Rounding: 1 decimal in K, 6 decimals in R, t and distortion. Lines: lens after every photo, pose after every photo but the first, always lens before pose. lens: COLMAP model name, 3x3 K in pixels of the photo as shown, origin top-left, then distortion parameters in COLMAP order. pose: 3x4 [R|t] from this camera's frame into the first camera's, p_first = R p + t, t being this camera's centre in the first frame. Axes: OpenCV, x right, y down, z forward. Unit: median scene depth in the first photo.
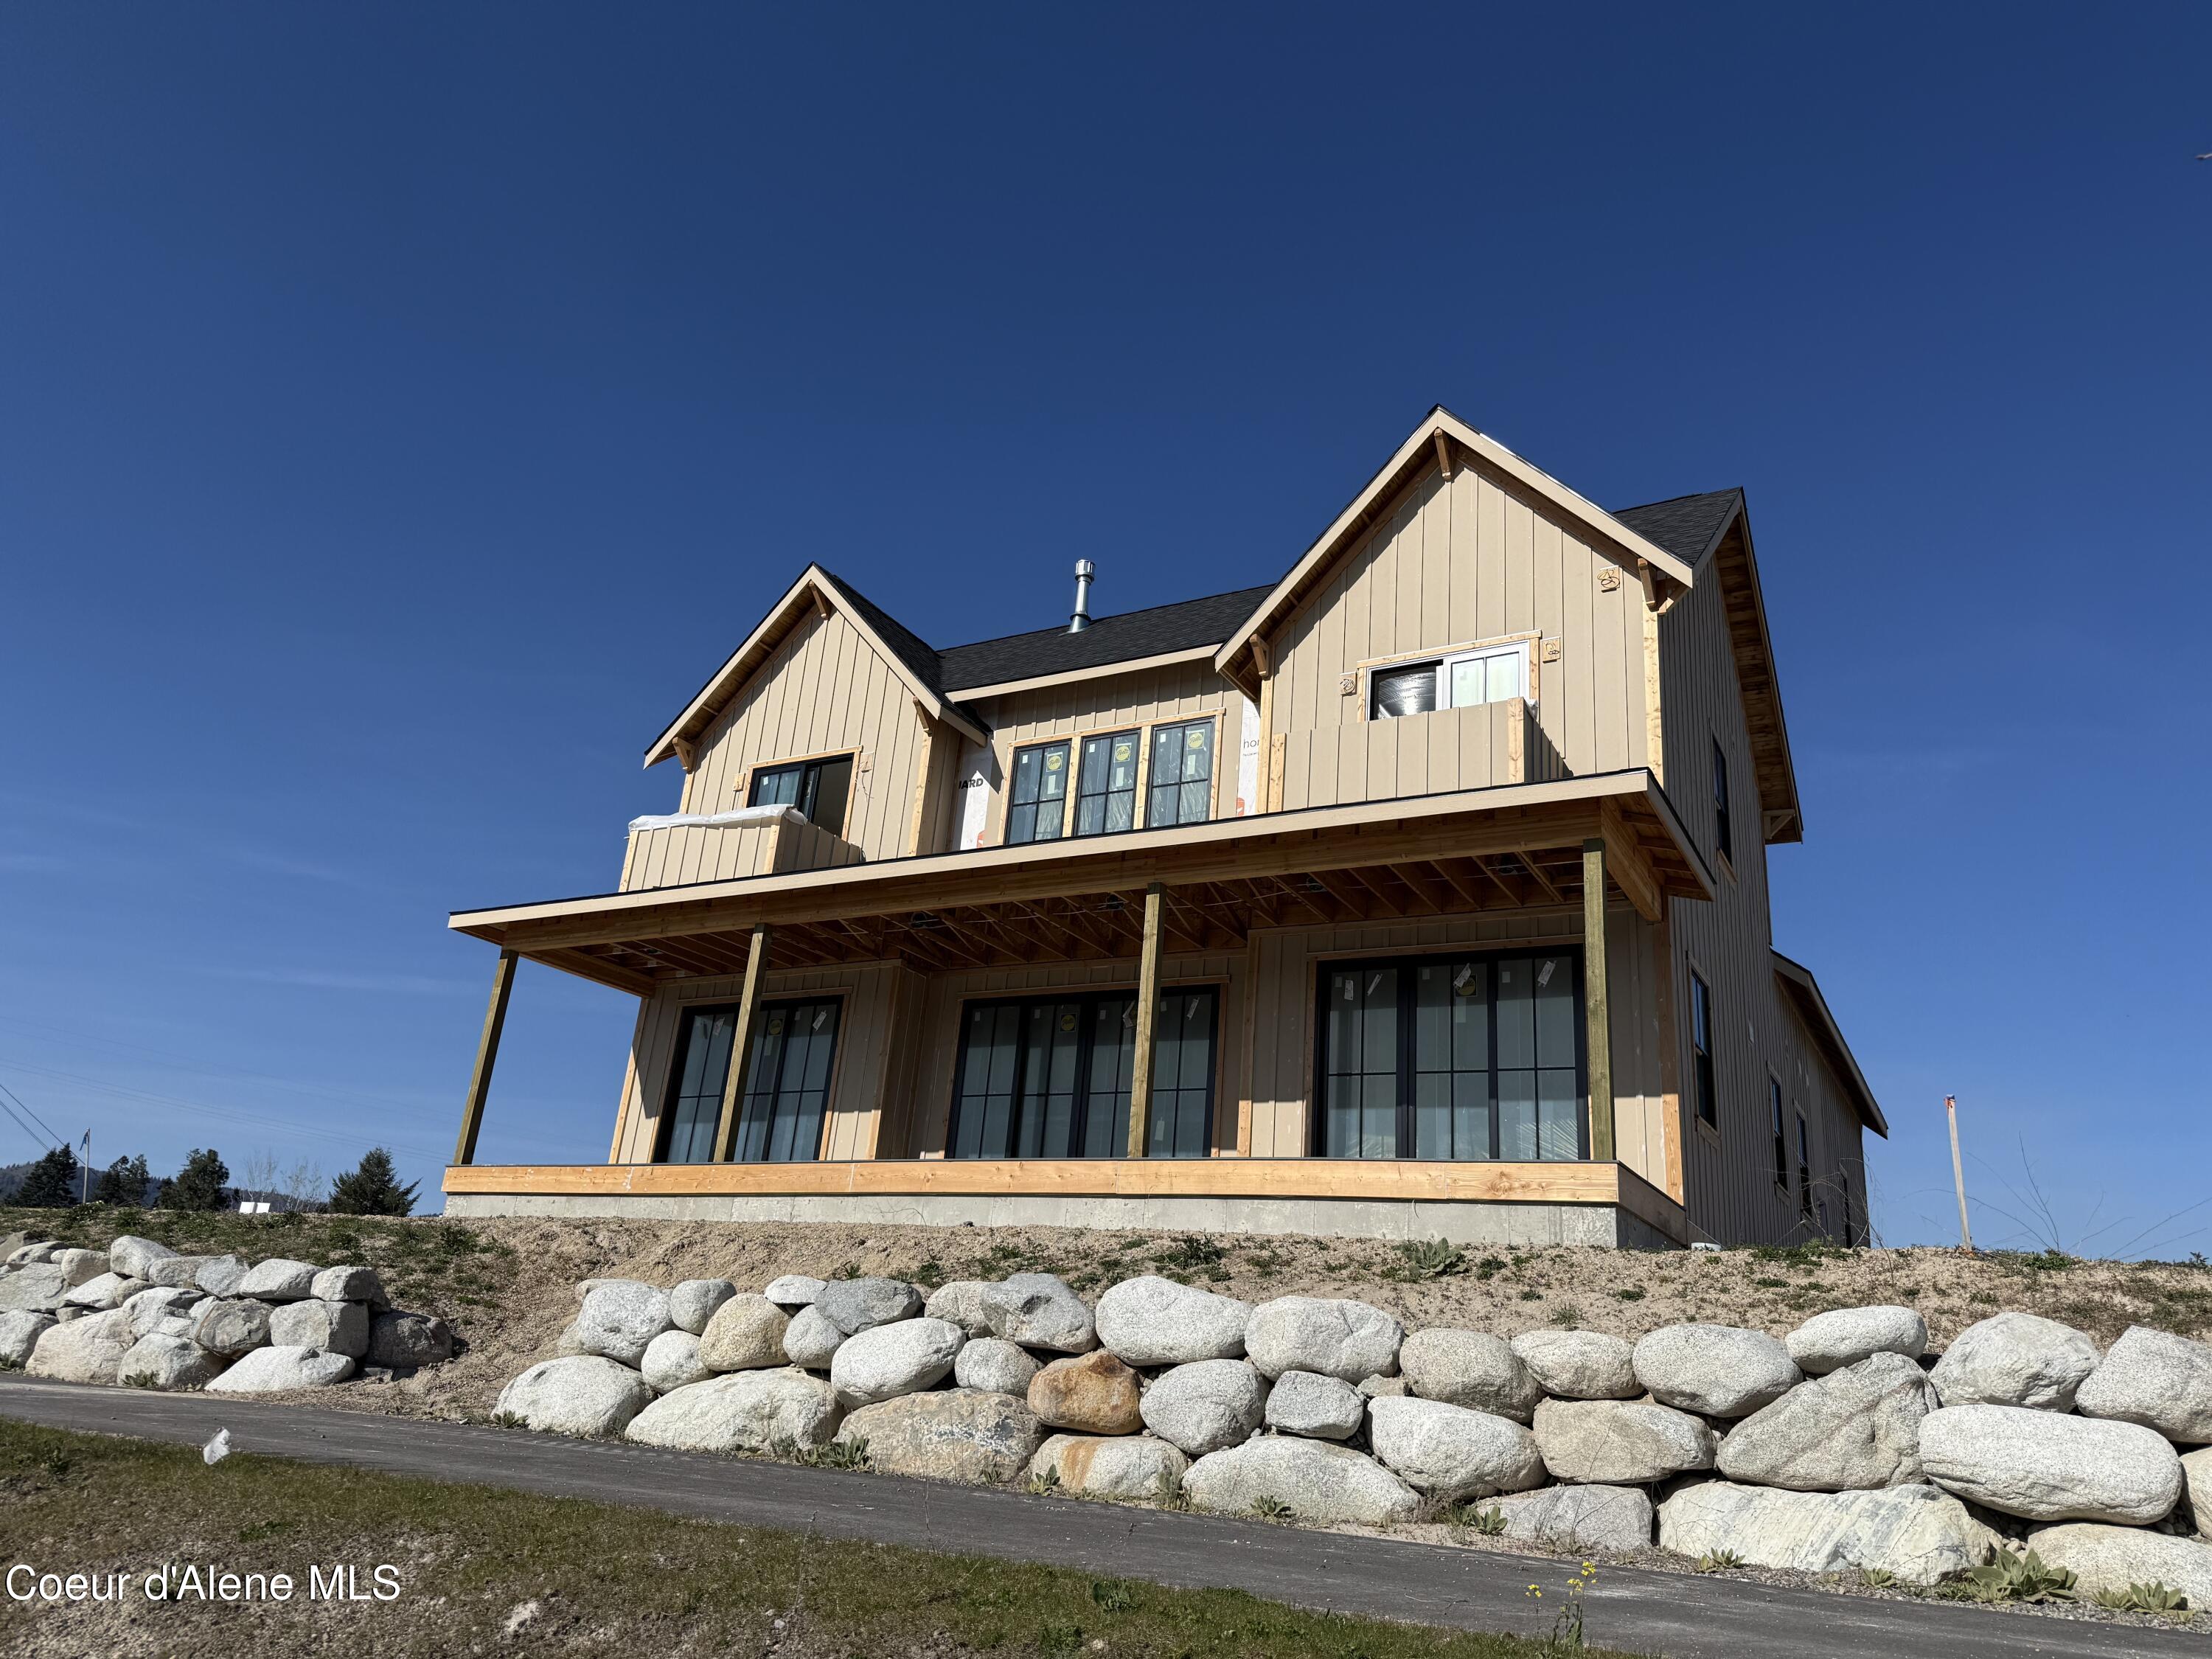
lens RADIAL K [[1540.3, 0, 1107.4], [0, 1540.3, 831.2], [0, 0, 1]] dist [0.069706, -0.082154]
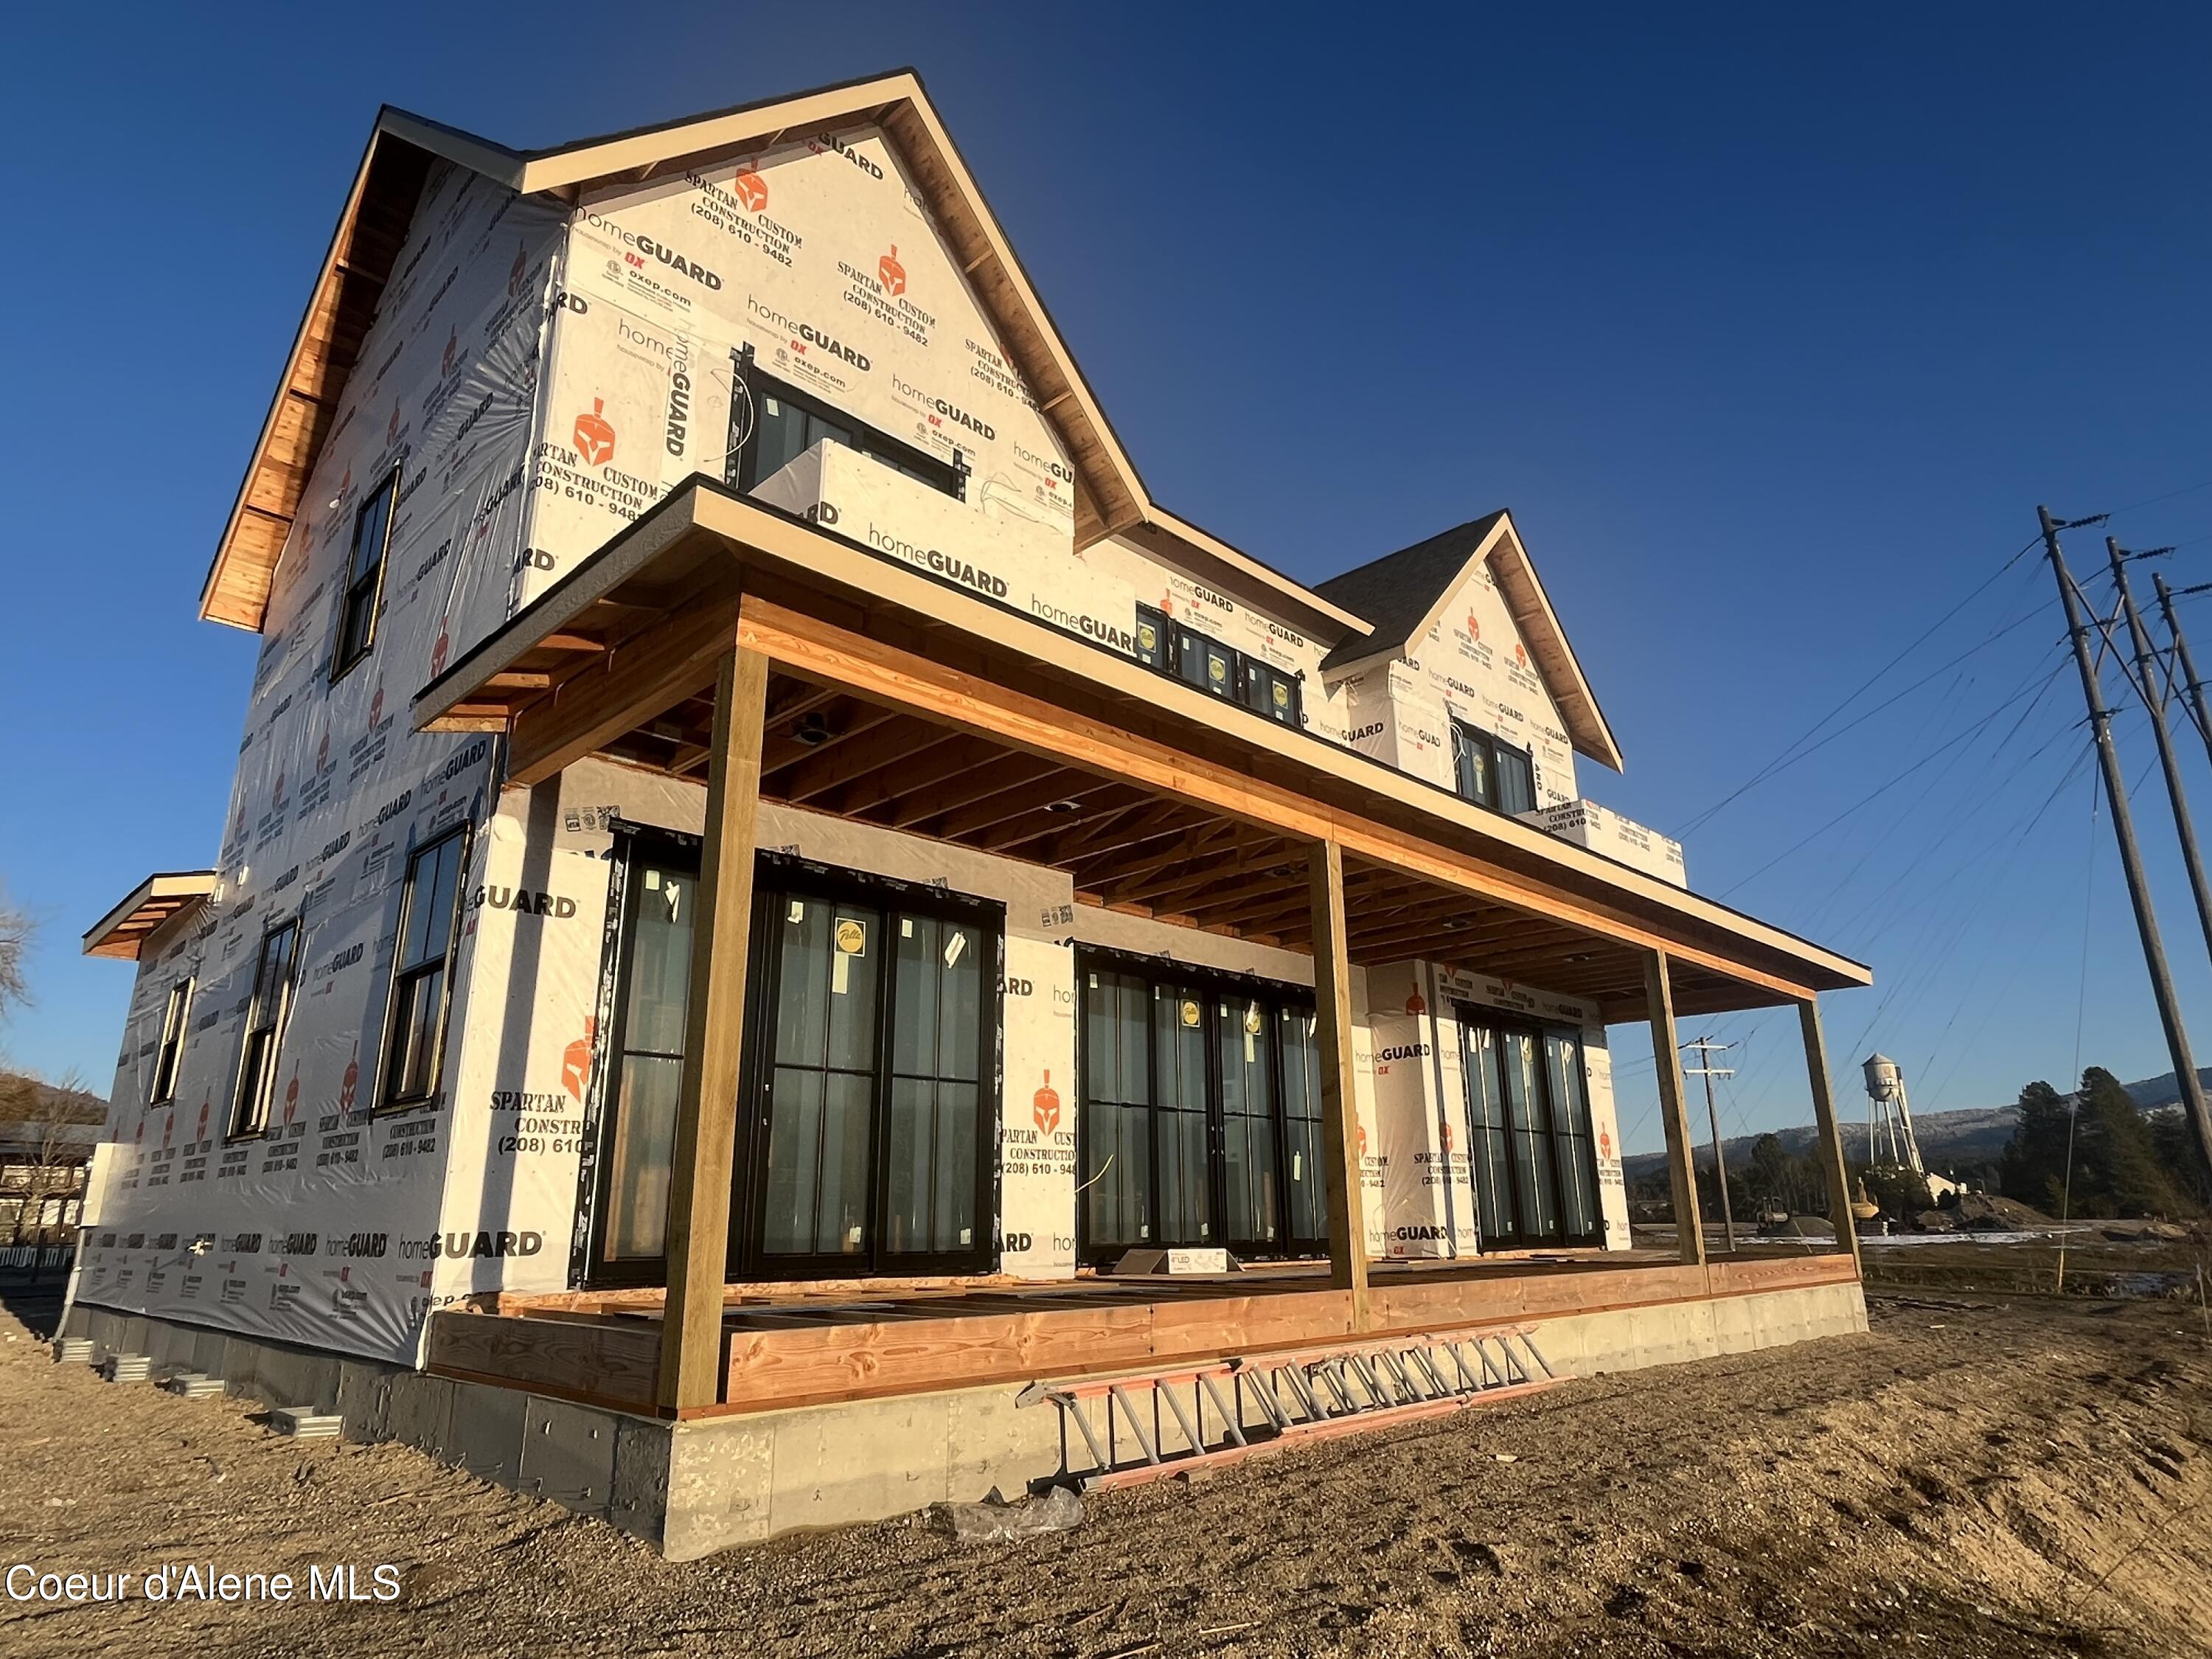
lens RADIAL K [[1300.2, 0, 1101.9], [0, 1300.2, 823.8], [0, 0, 1]] dist [0.002091, 0.002530]
pose [[0.257480, 0.202546, 0.944817, -0.637415], [-0.309054, 0.943686, -0.118081, 0.124003], [-0.915527, -0.261596, 0.305578, 0.856199]]
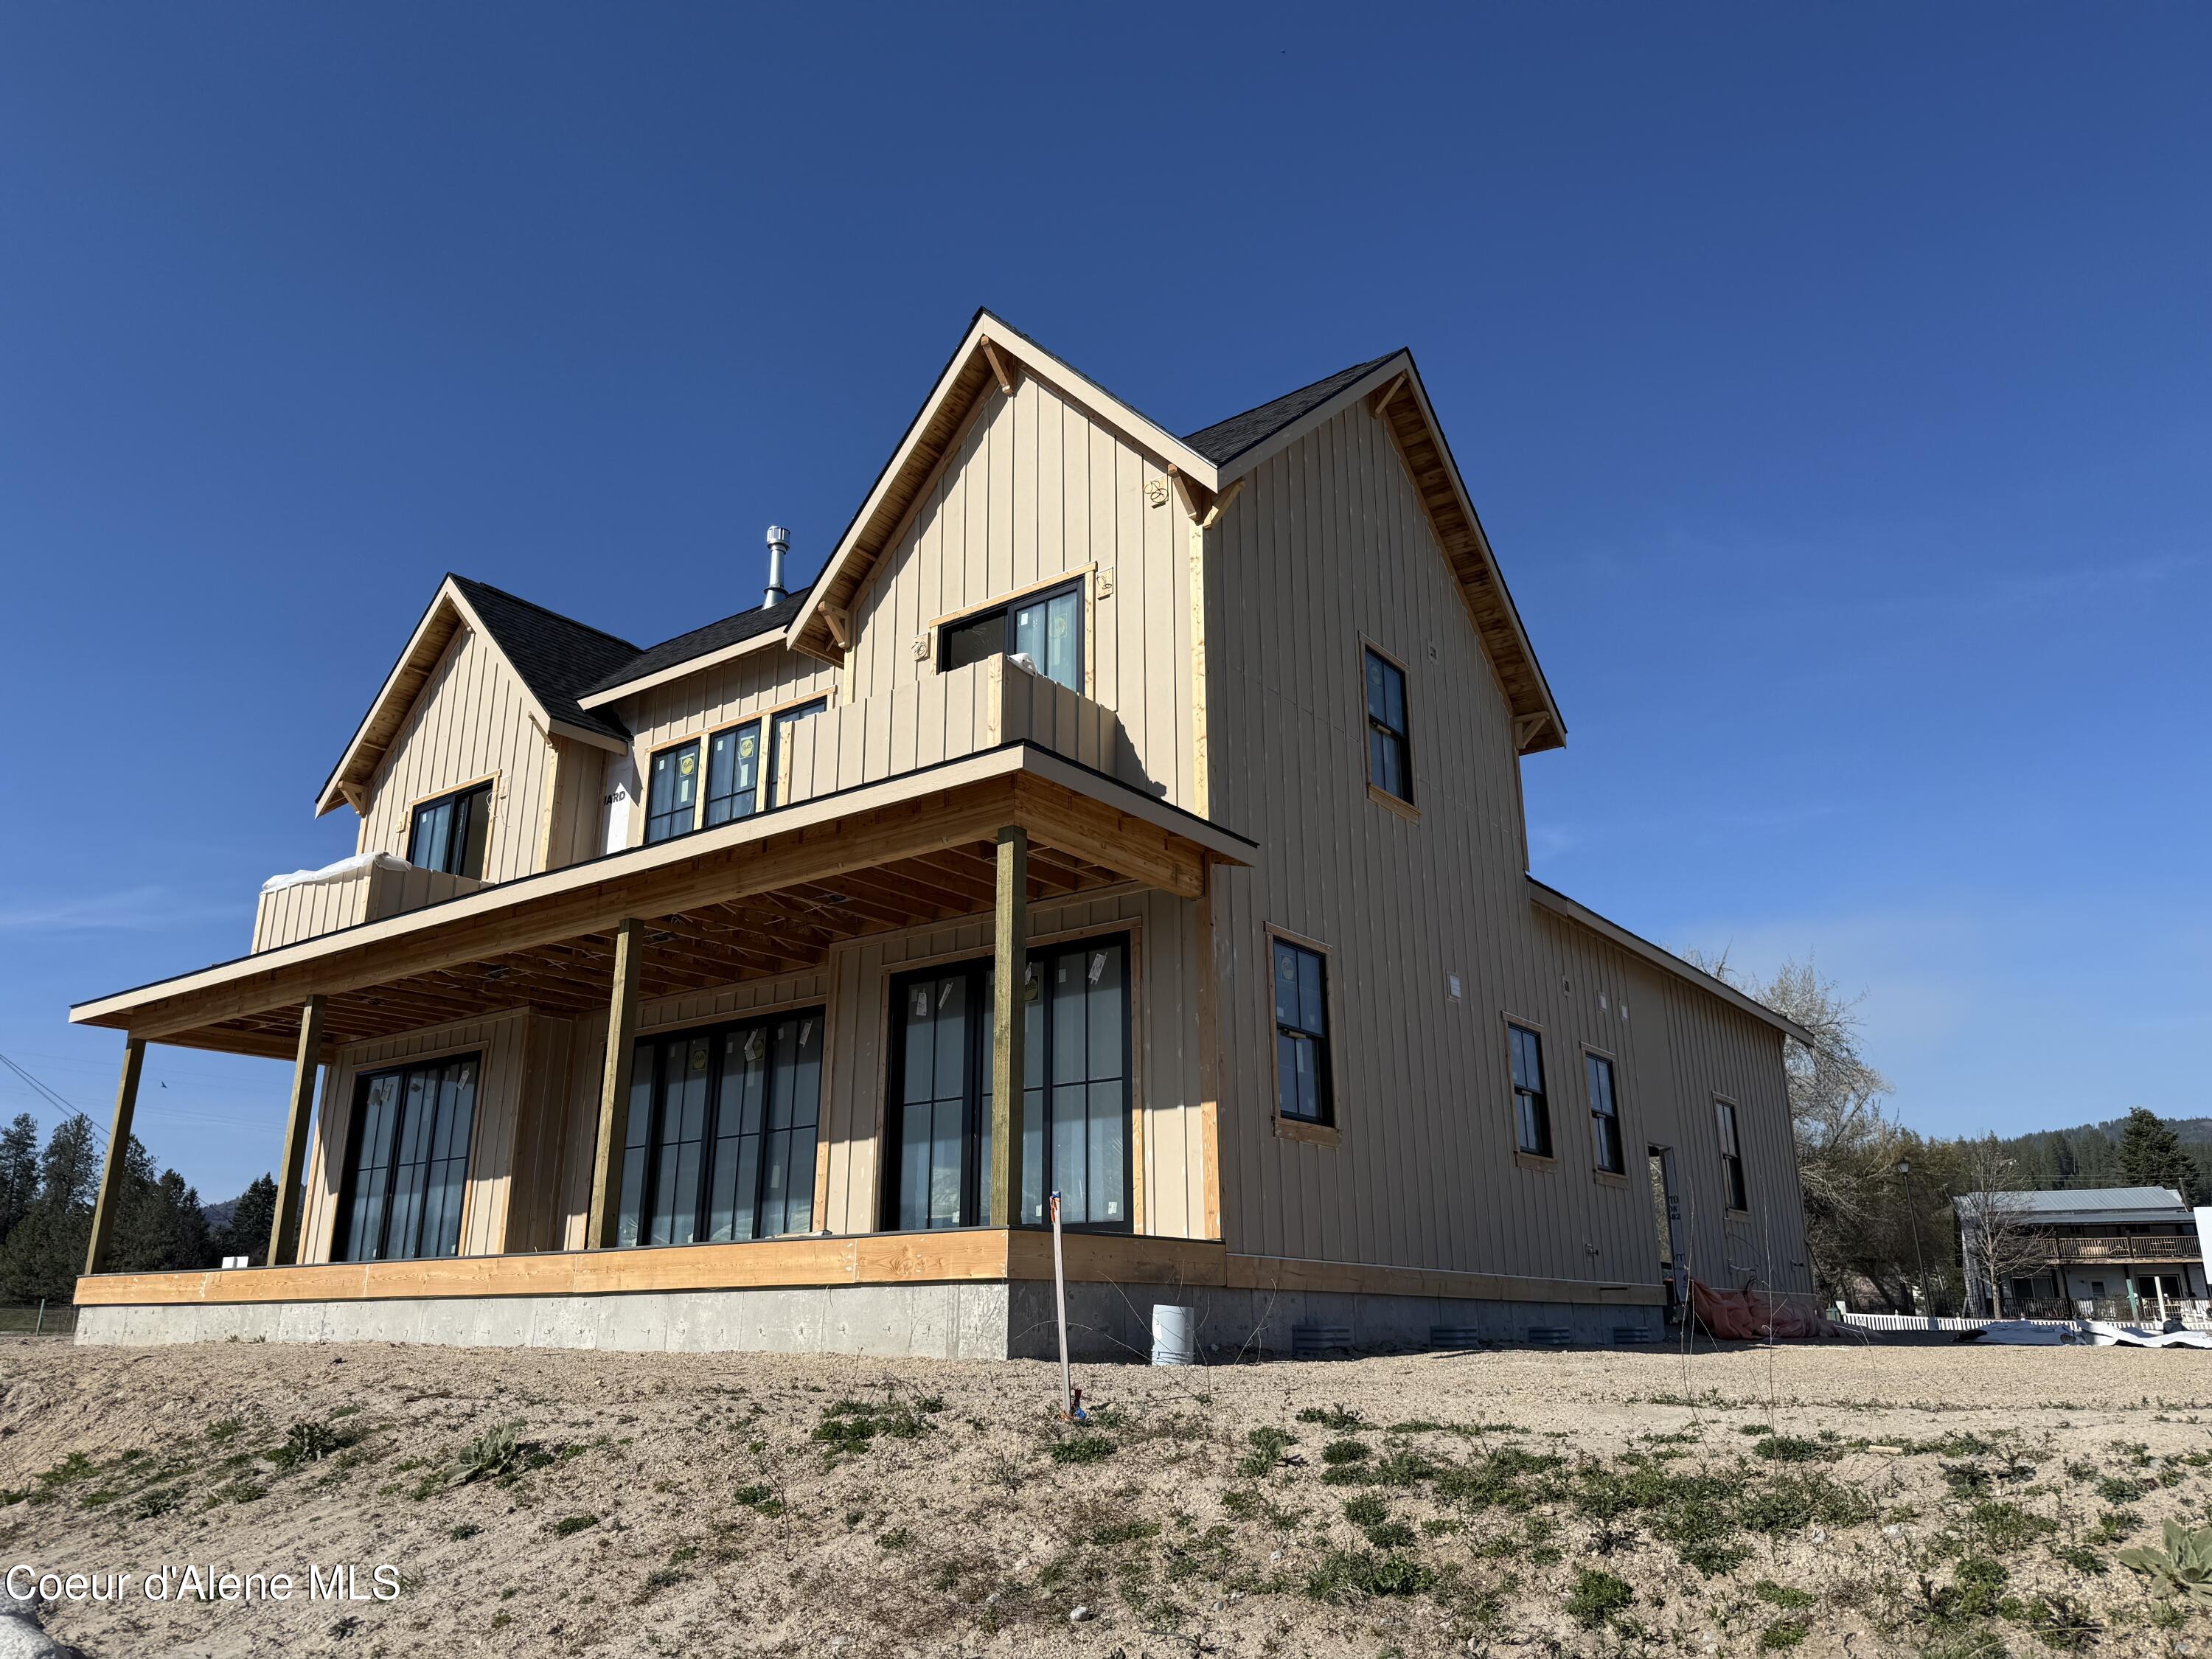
lens RADIAL K [[1540.3, 0, 1095.8], [0, 1540.3, 830.7], [0, 0, 1]] dist [0.069706, -0.082154]
pose [[0.988635, -0.117918, -0.093251, 0.297283], [0.121795, 0.991865, 0.037015, -0.012037], [0.088127, -0.047952, 0.994954, 0.128330]]
